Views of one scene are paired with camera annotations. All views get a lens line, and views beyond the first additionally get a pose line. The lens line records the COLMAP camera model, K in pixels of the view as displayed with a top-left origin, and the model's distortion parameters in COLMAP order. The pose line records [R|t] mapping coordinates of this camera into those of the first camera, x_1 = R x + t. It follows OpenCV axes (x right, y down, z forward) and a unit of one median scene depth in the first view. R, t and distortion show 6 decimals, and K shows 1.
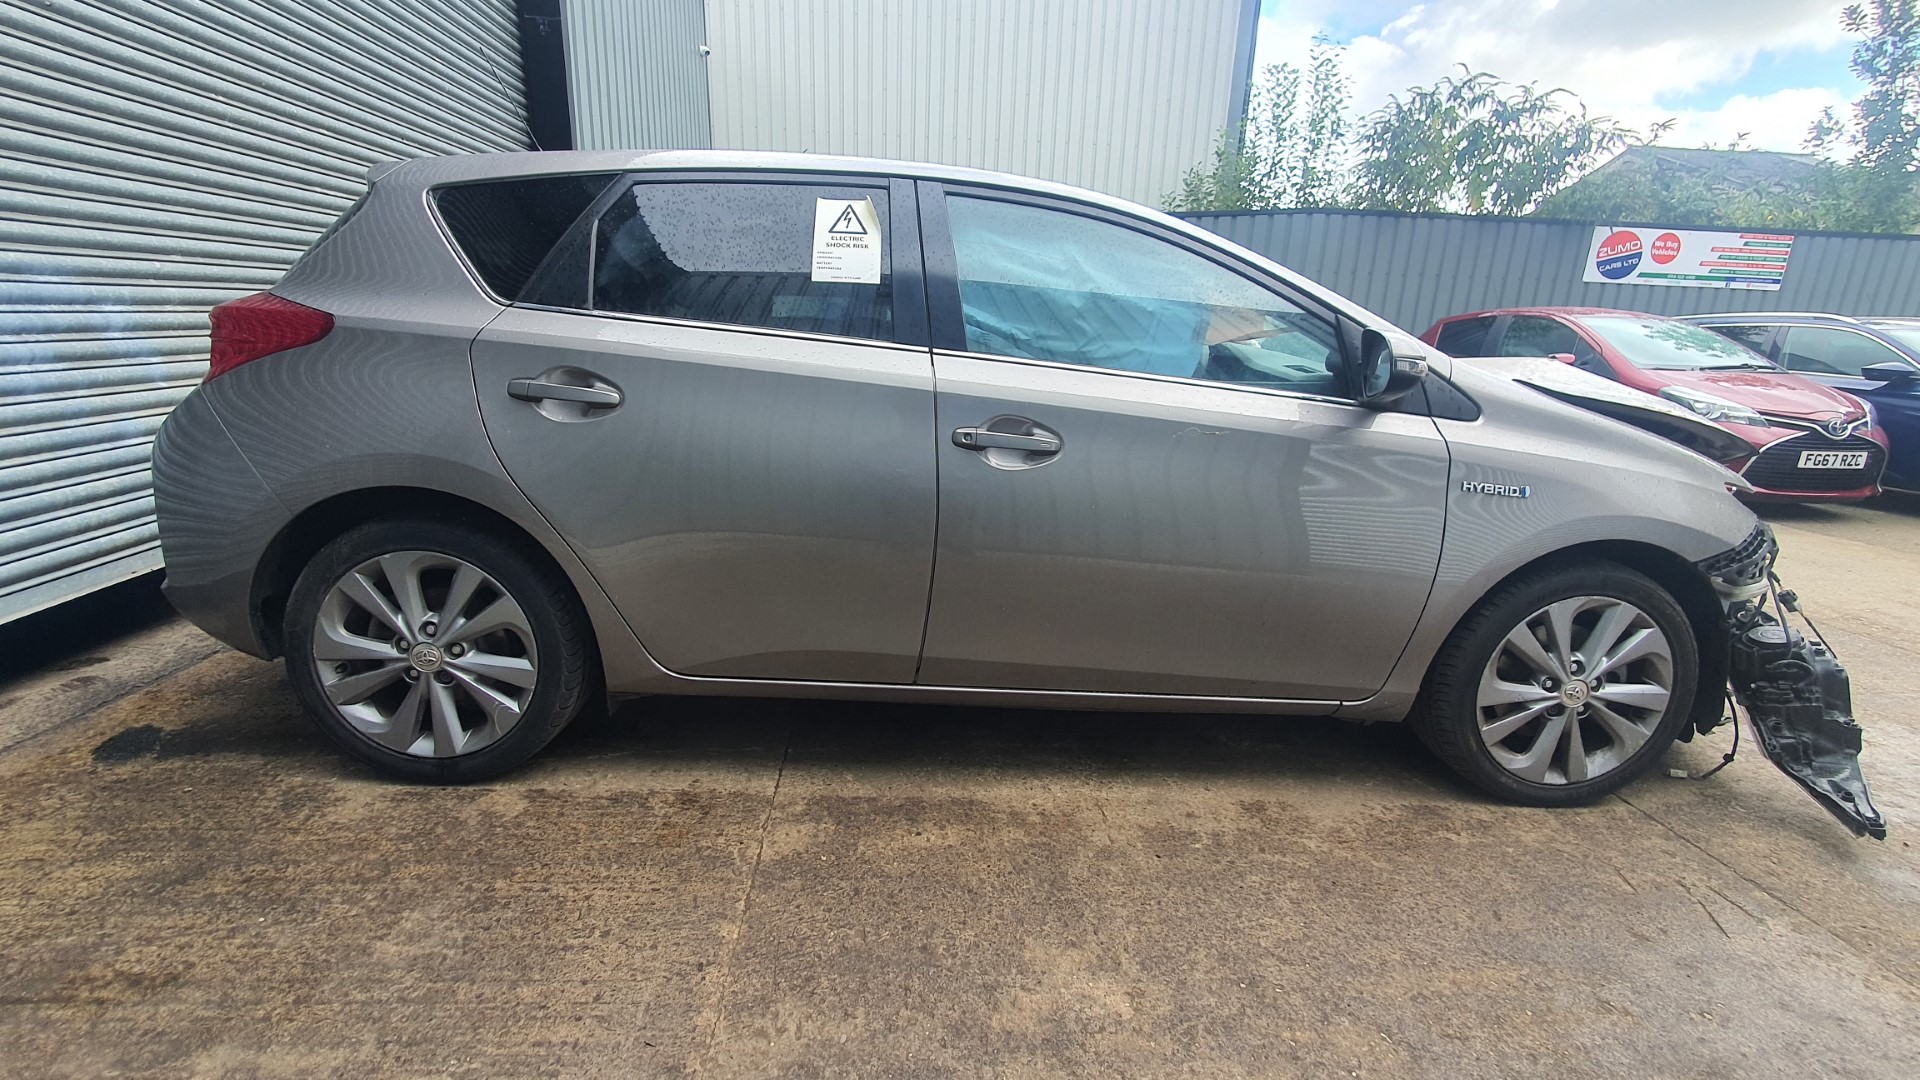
lens RADIAL K [[773.1, 0, 960.0], [0, 773.1, 540.0], [0, 0, 1]] dist [0.001604, -0.000114]
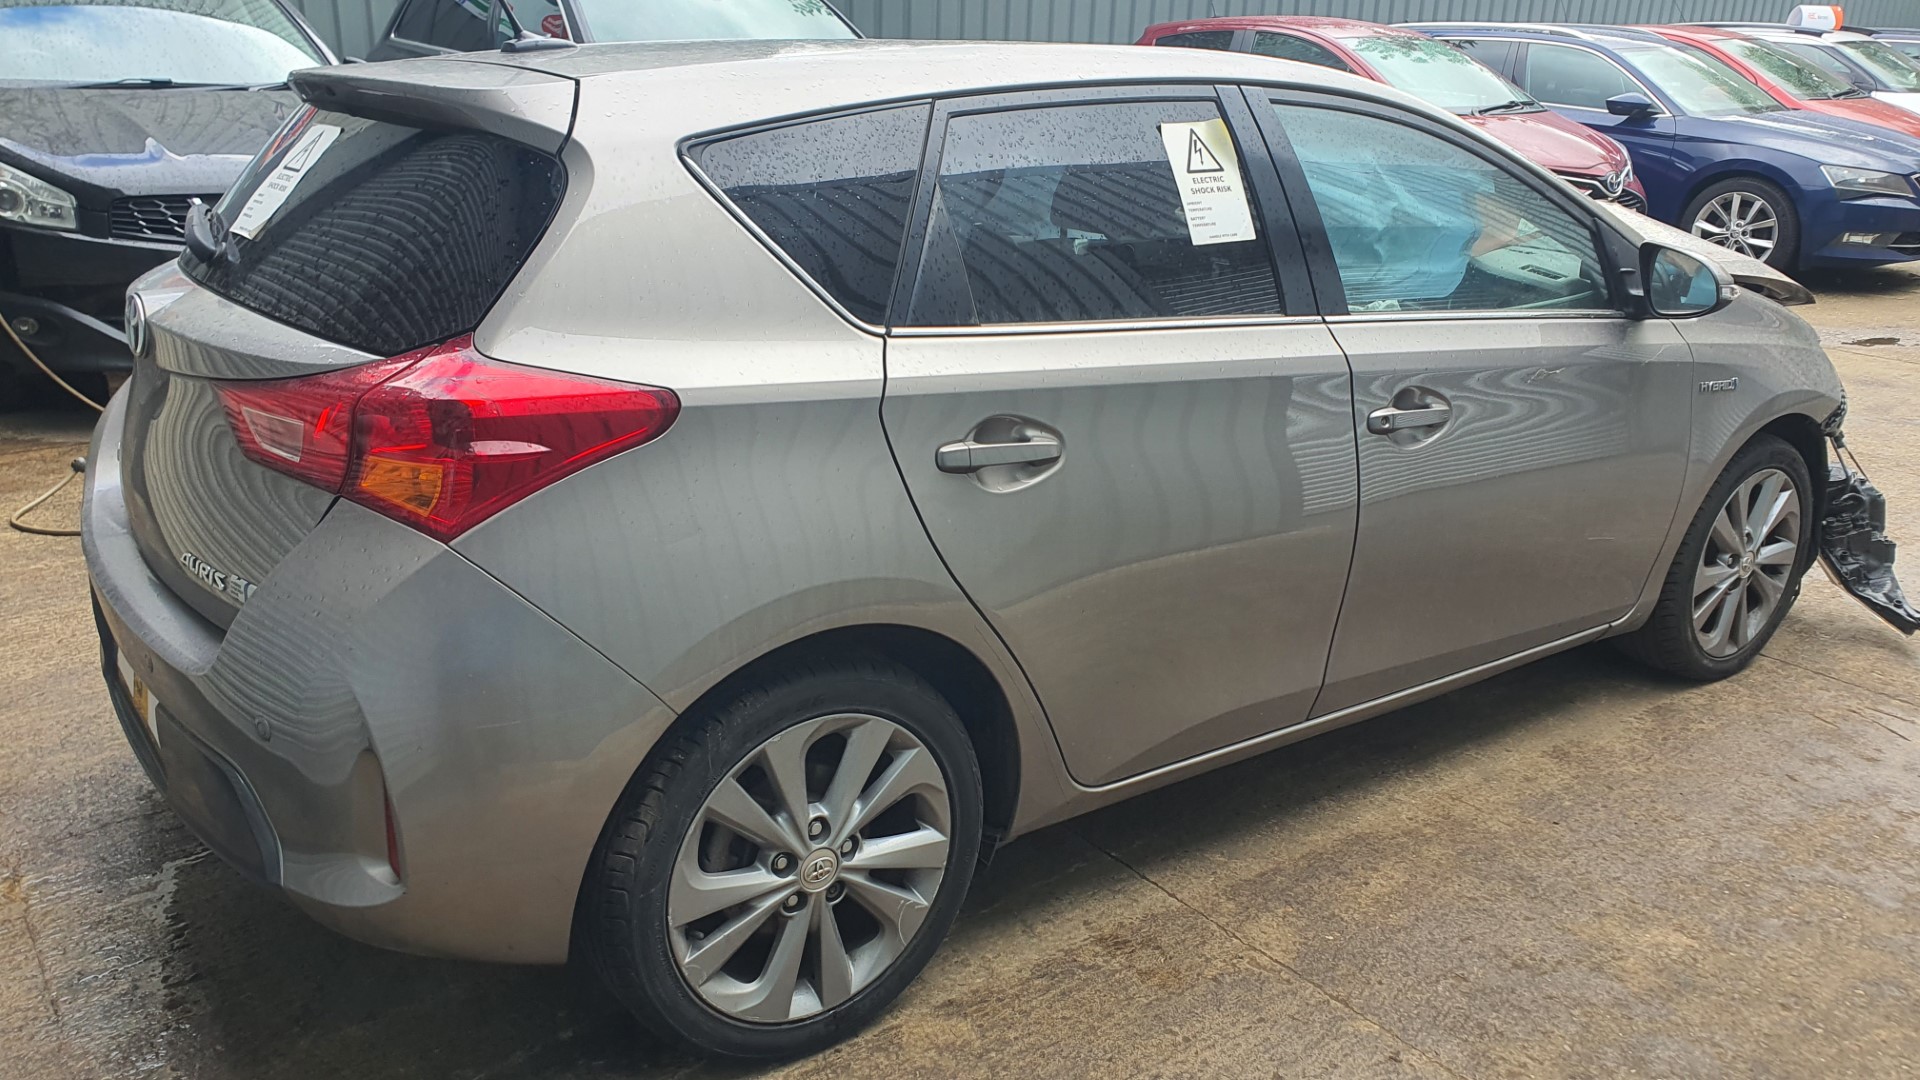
lens RADIAL K [[1442.4, 0, 960.0], [0, 1442.4, 540.0], [0, 0, 1]] dist [0.089909, -0.082180]
pose [[0.834228, -0.197240, 0.514936, -1.104876], [0.130273, 0.977901, 0.163522, -0.296110], [-0.535810, -0.069333, 0.841487, -0.090266]]
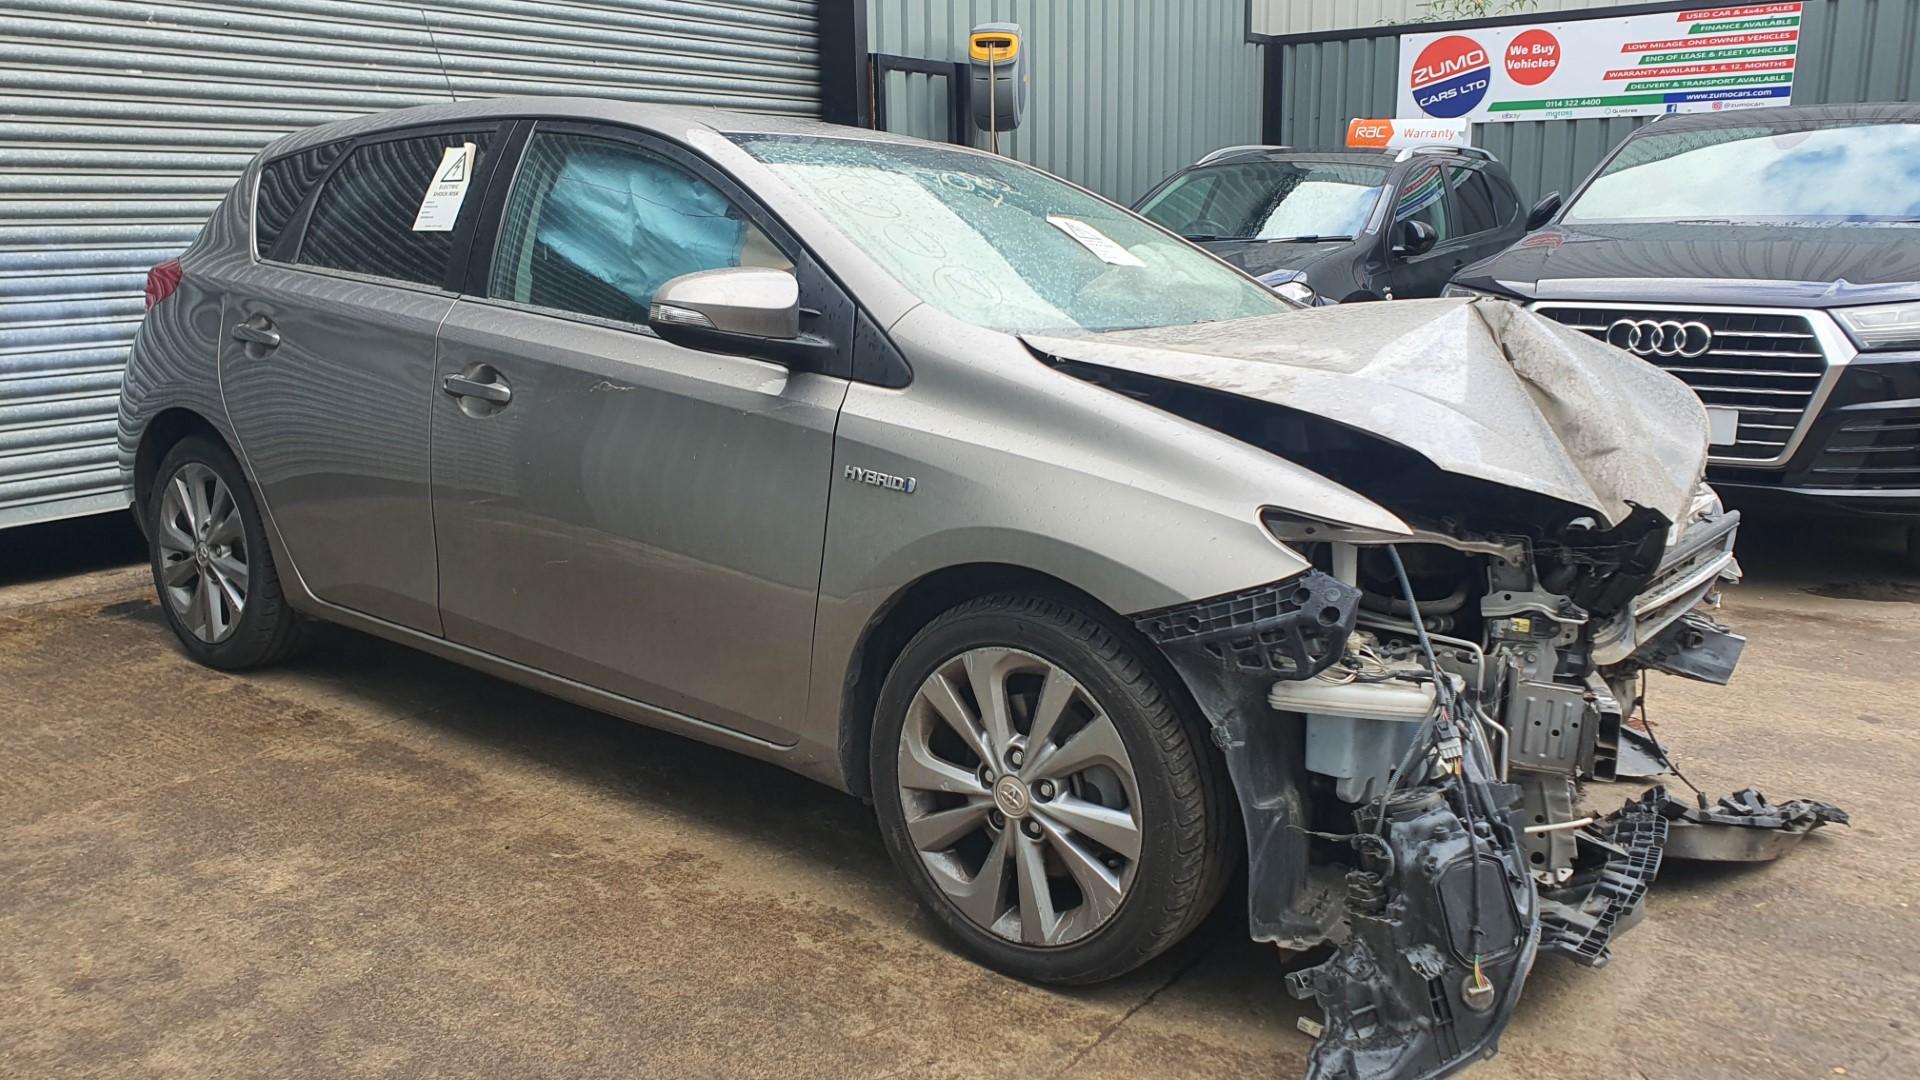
lens RADIAL K [[1504.1, 0, 960.0], [0, 1504.1, 540.0], [0, 0, 1]] dist [-0.242570, 0.296657]
pose [[0.769828, 0.076537, -0.633646, 1.490254], [-0.136329, 0.989591, -0.046098, 0.069951], [0.623522, 0.121871, 0.772249, 0.015660]]
